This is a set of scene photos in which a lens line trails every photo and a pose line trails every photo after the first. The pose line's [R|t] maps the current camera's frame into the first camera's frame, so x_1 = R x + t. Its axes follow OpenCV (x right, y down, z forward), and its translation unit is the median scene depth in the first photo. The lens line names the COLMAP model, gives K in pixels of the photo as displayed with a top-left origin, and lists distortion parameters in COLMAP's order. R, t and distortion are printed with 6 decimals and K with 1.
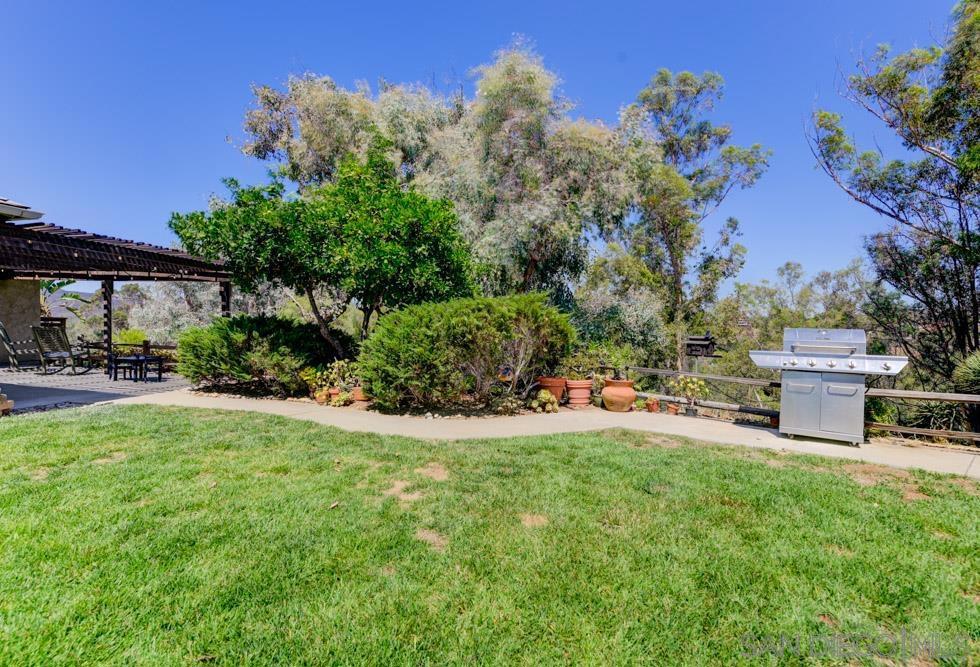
lens RADIAL K [[436.5, 0, 490.0], [0, 436.5, 333.5], [0, 0, 1]] dist [0.002681, -0.007956]
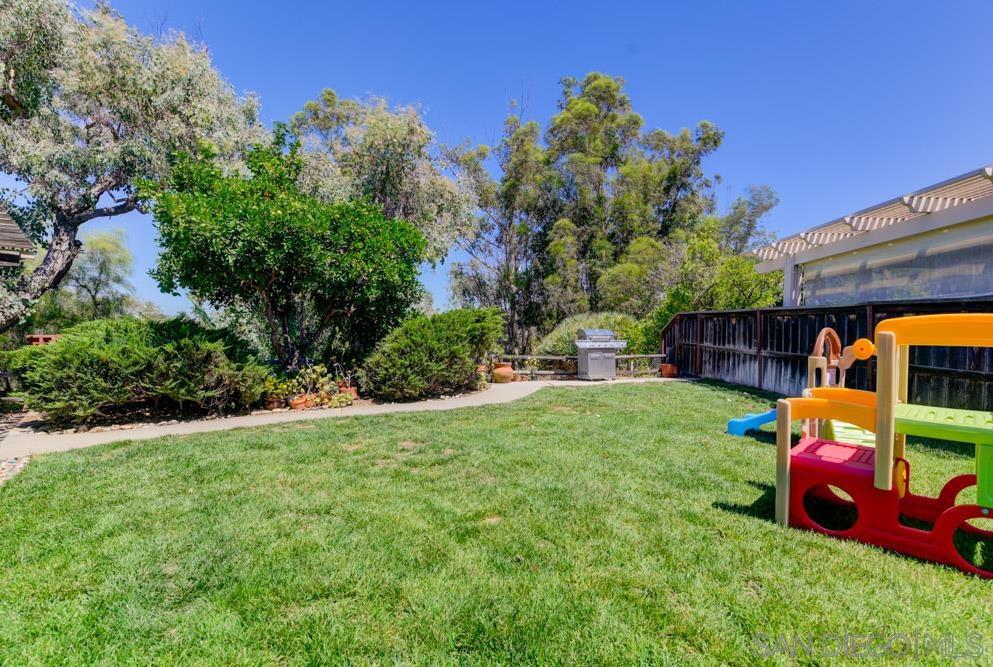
lens RADIAL K [[448.2, 0, 496.5], [0, 448.2, 333.5], [0, 0, 1]] dist [-0.003988, -0.000774]
pose [[0.621789, -0.021080, 0.782901, -1.142514], [0.028377, 0.999588, 0.004377, -0.011429], [-0.782671, 0.019495, 0.622131, 0.011772]]
